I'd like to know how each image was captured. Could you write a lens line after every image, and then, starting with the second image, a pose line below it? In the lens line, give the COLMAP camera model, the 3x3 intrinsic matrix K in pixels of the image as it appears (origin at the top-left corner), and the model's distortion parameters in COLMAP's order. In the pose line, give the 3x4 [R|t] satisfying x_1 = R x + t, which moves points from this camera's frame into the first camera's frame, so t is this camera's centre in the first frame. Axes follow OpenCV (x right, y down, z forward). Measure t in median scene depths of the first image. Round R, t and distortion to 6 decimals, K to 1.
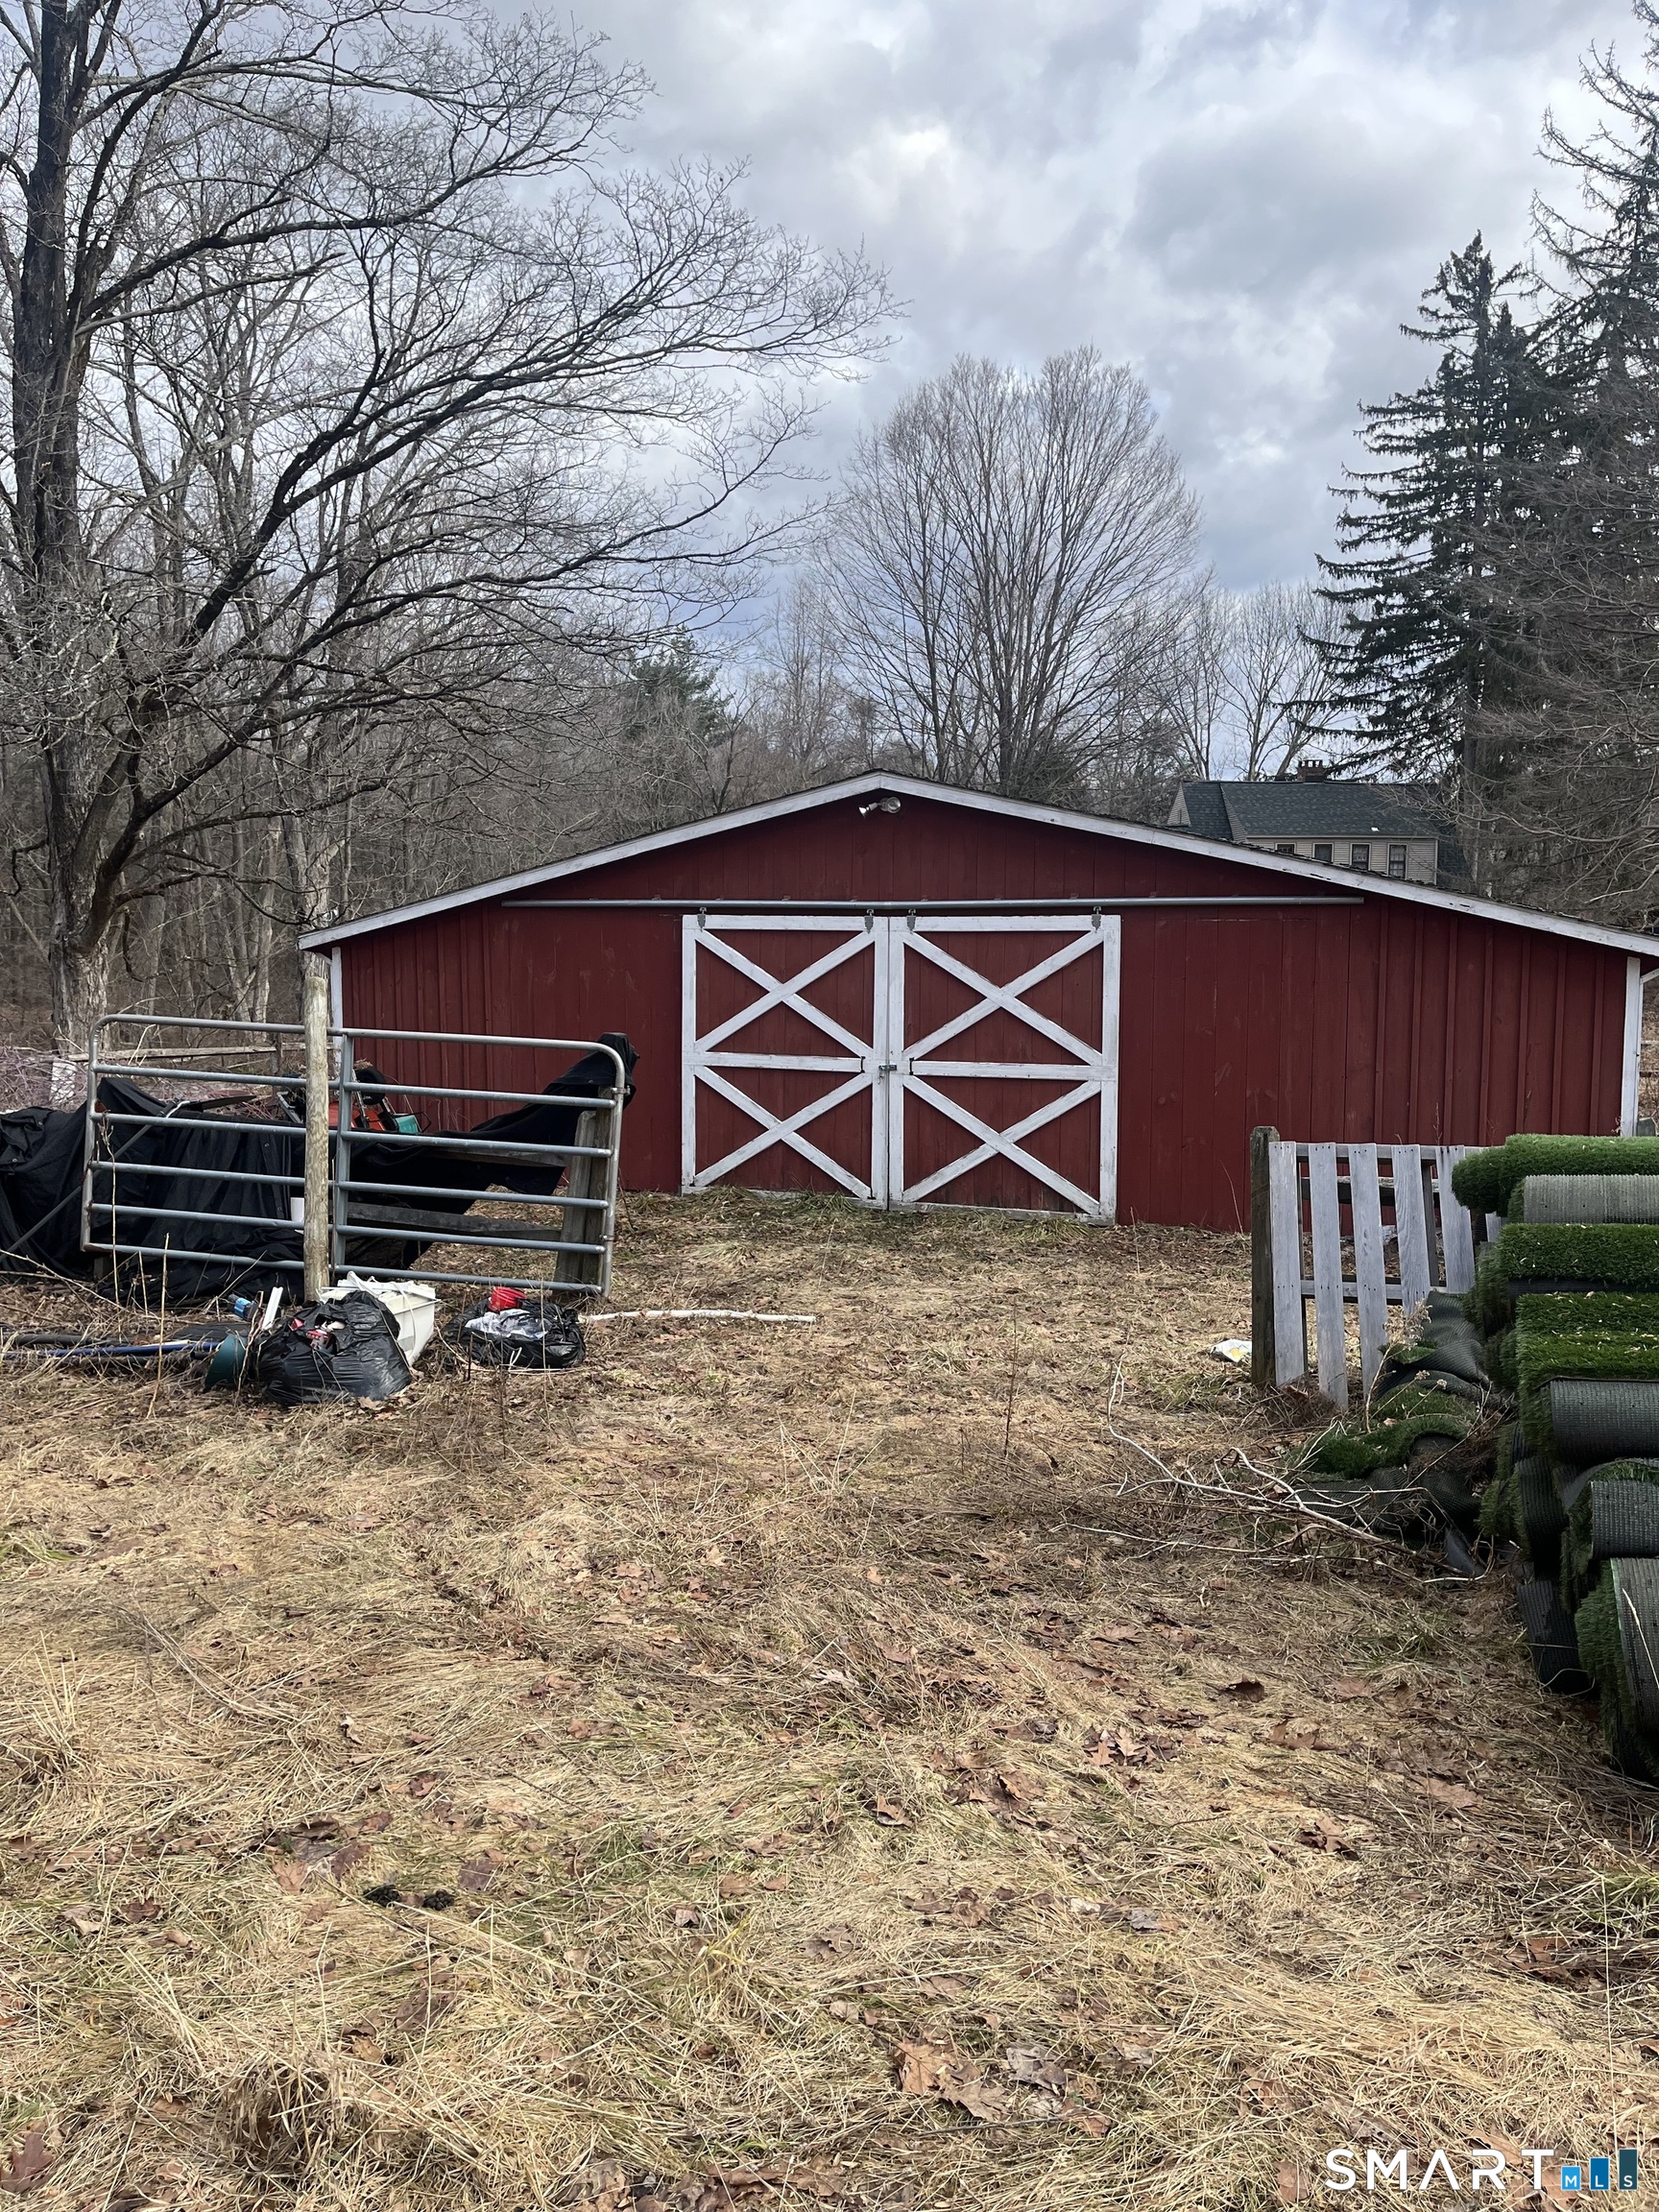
lens RADIAL K [[1640.1, 0, 870.2], [0, 1640.1, 1108.8], [0, 0, 1]] dist [0.064506, -0.103684]
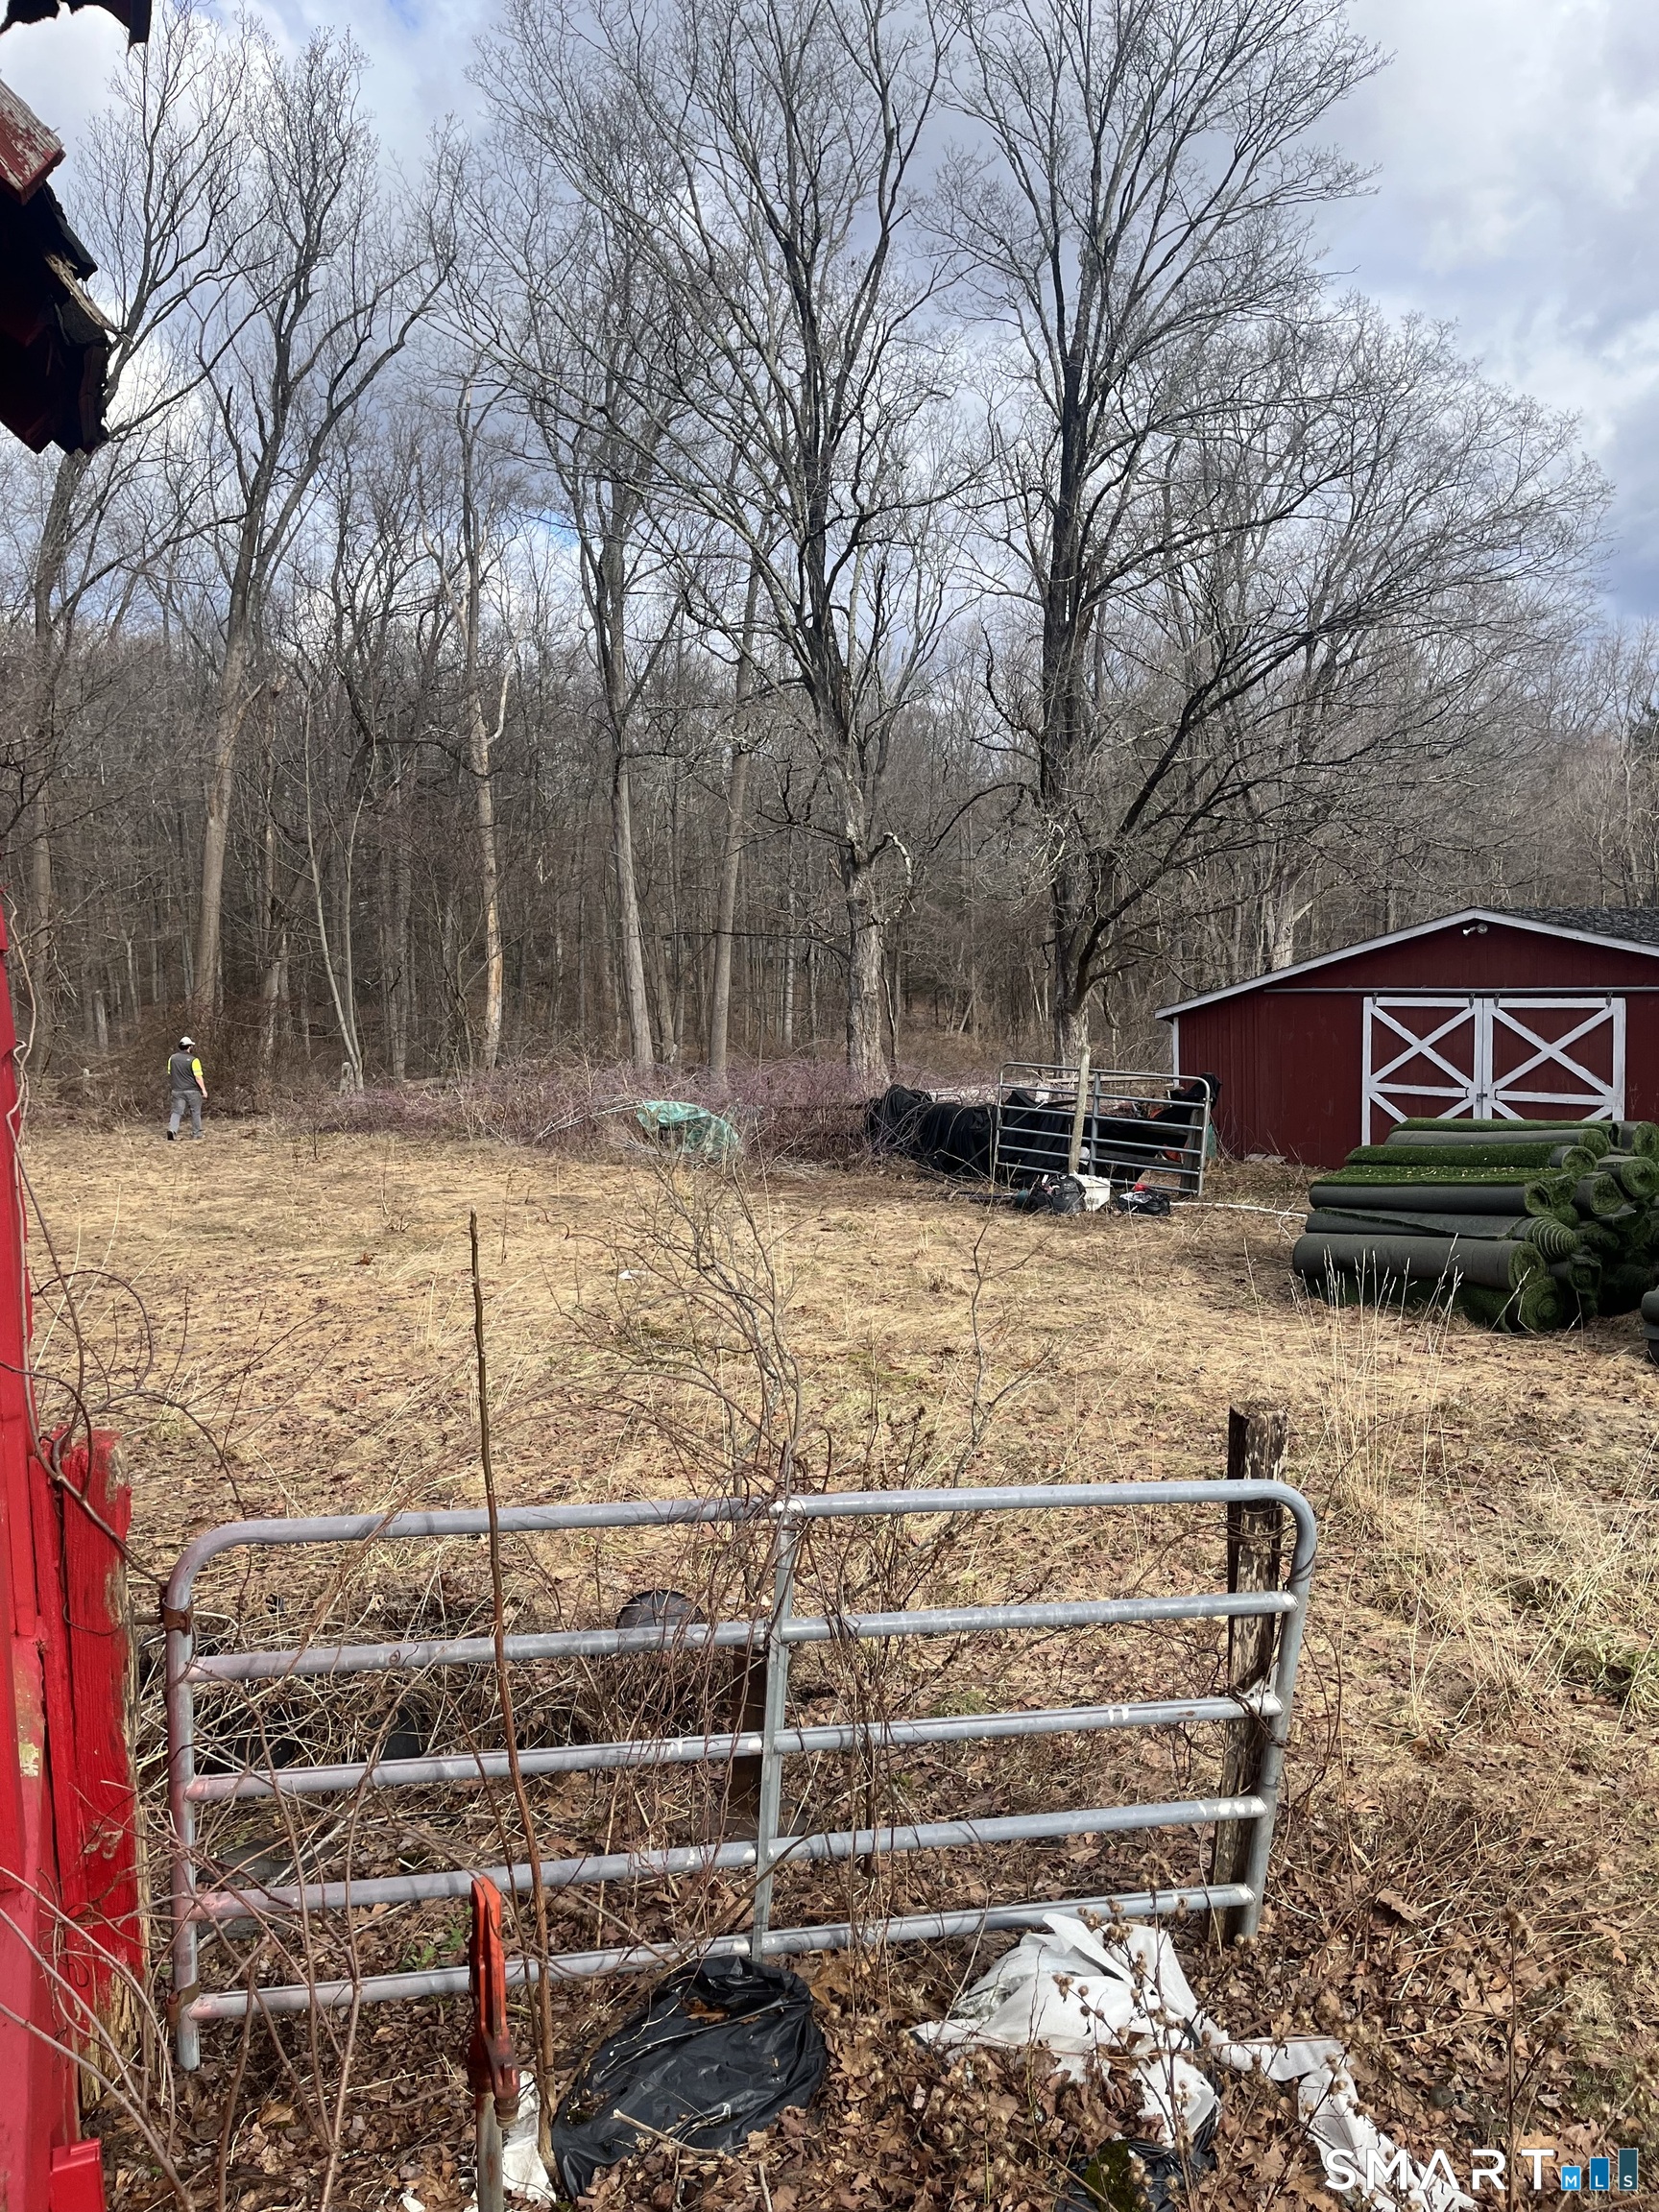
lens RADIAL K [[1639.9, 0, 829.6], [0, 1639.9, 1099.9], [0, 0, 1]] dist [0.072991, -0.117248]
pose [[0.801373, 0.022075, -0.597757, 0.456383], [-0.033490, 0.999407, -0.007991, 0.013130], [0.597227, 0.026422, 0.801637, -0.634890]]
